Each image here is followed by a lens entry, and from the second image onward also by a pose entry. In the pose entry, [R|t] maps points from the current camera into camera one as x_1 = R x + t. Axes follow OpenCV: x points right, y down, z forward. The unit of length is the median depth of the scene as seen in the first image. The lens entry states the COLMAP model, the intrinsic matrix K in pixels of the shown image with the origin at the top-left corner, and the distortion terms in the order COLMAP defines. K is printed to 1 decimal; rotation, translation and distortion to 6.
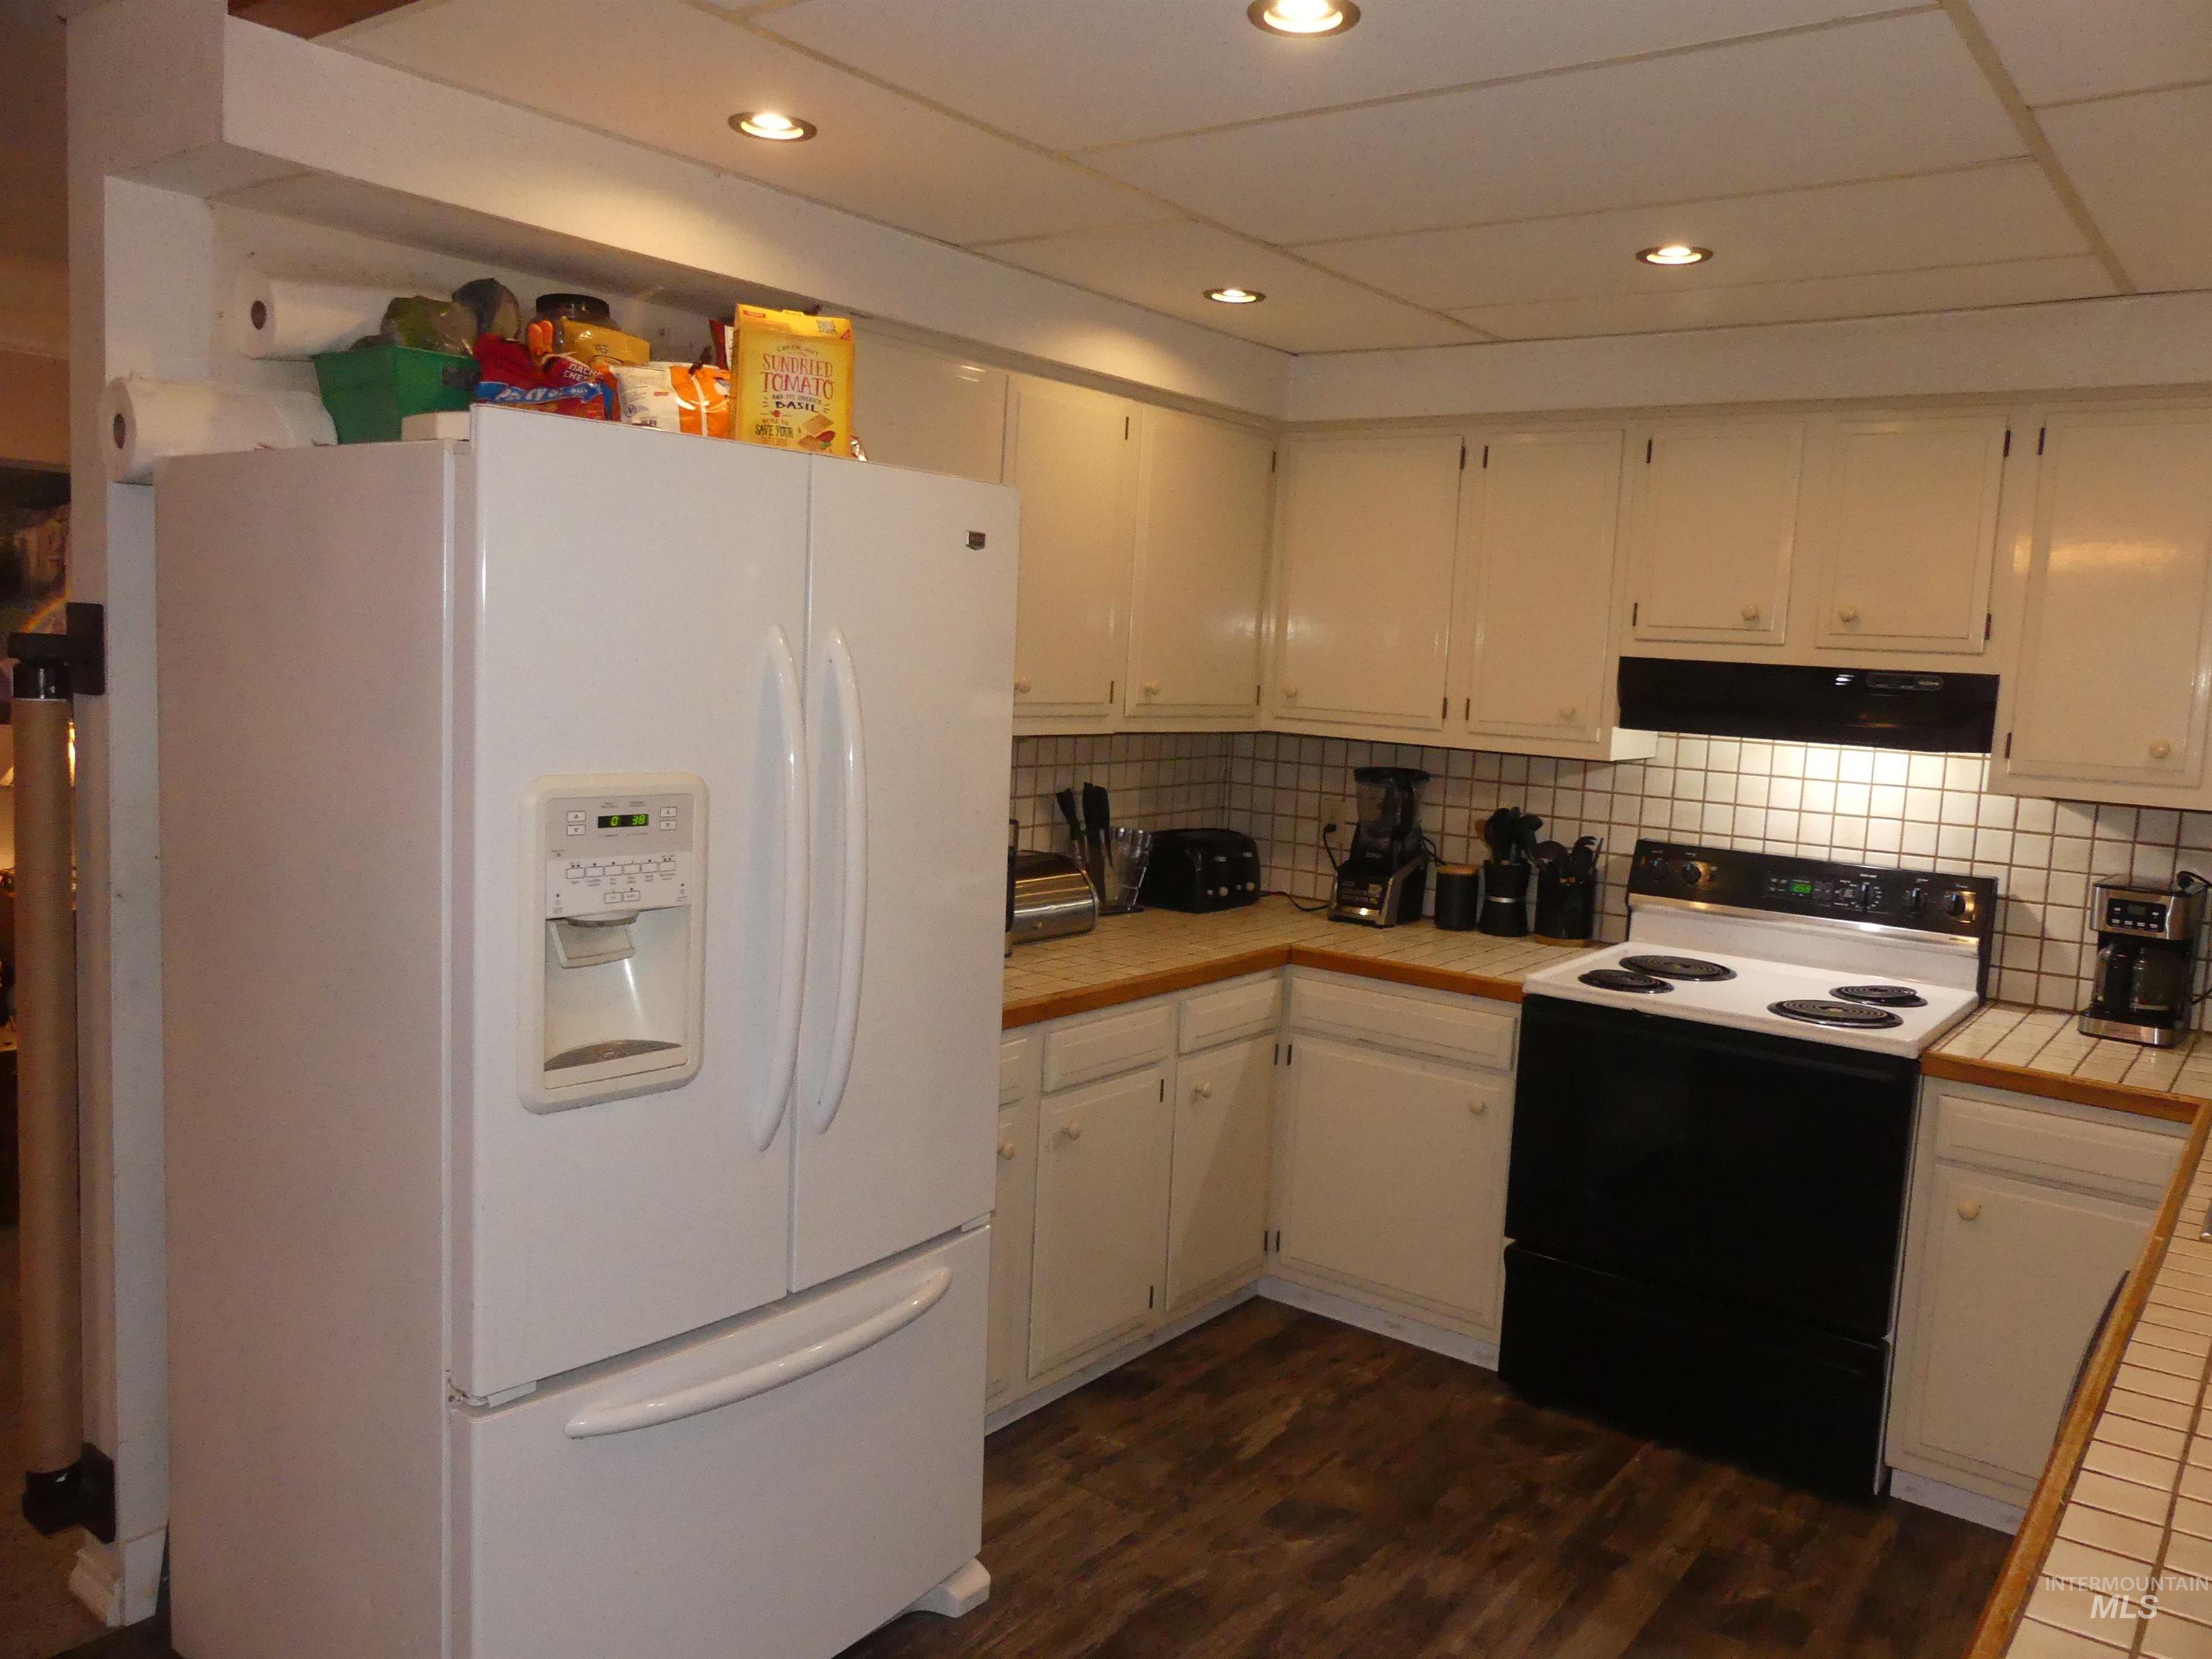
lens RADIAL K [[1664.1, 0, 1107.3], [0, 1664.1, 825.8], [0, 0, 1]] dist [-0.019642, 0.002697]
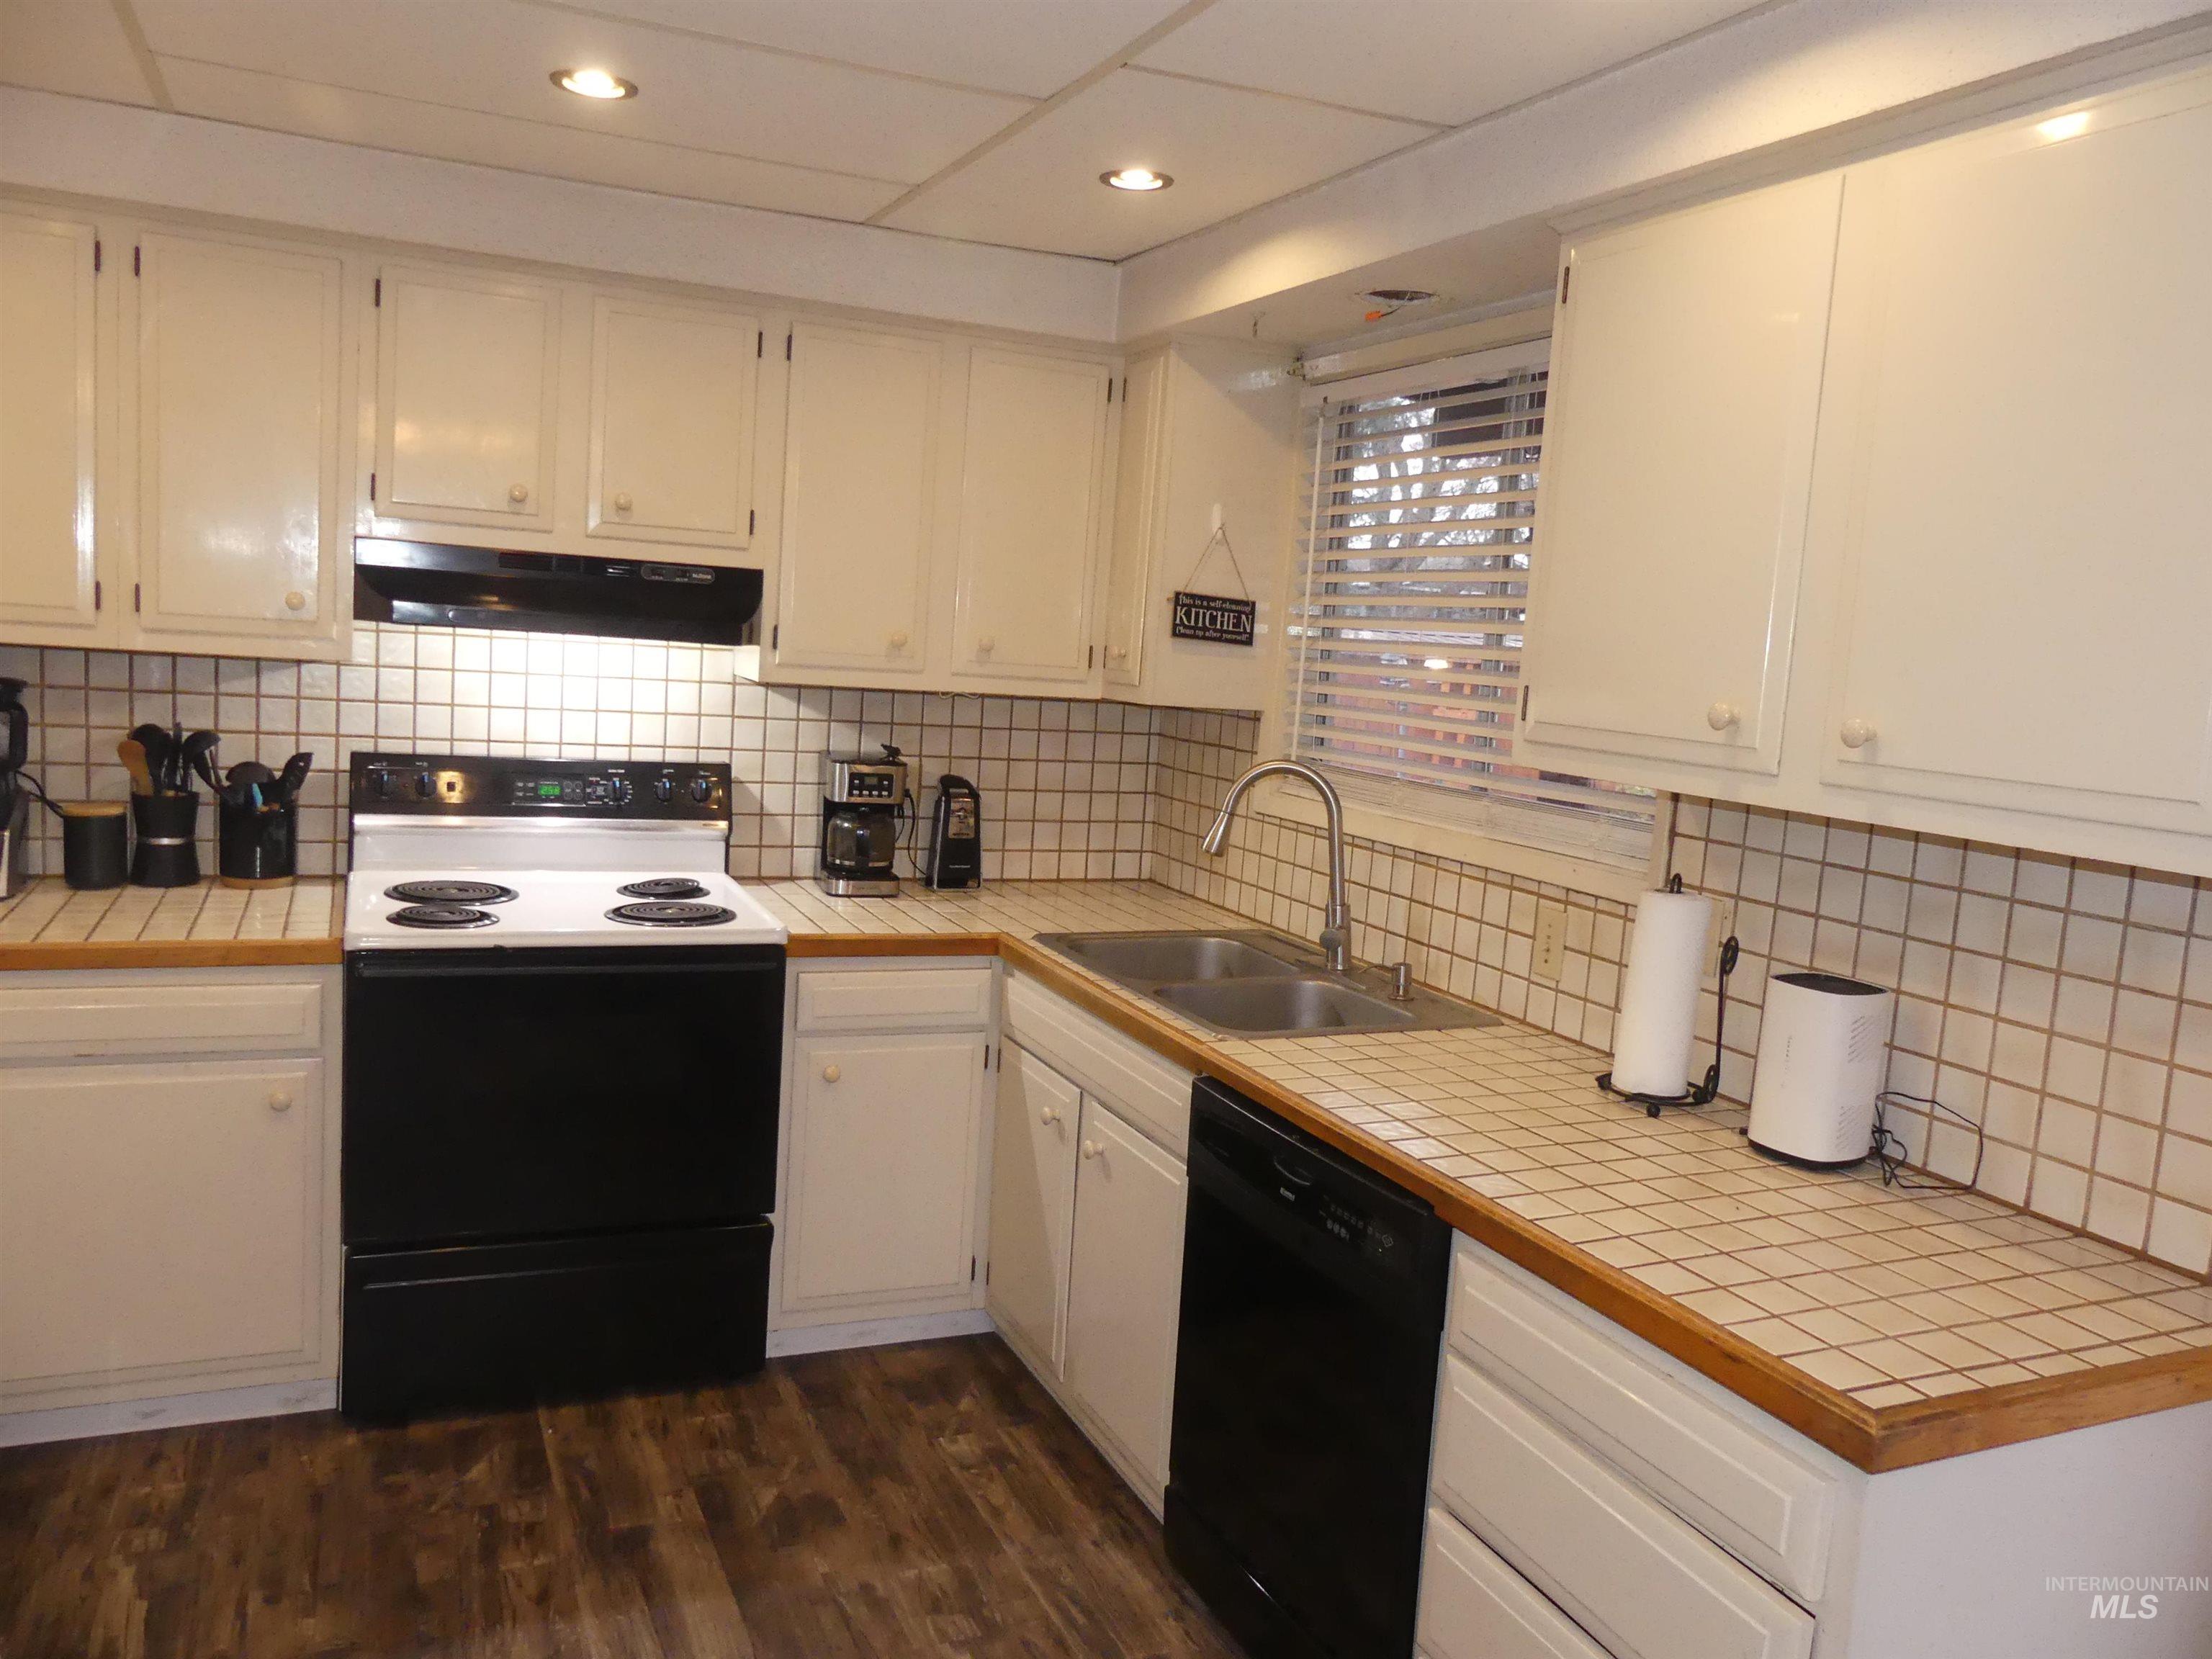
lens RADIAL K [[1664.1, 0, 1112.3], [0, 1664.1, 832.6], [0, 0, 1]] dist [-0.019642, 0.002697]
pose [[0.466468, -0.121376, 0.876171, -0.276542], [0.045187, 0.992517, 0.113436, -0.032521], [-0.883383, -0.013322, 0.468462, 0.282546]]
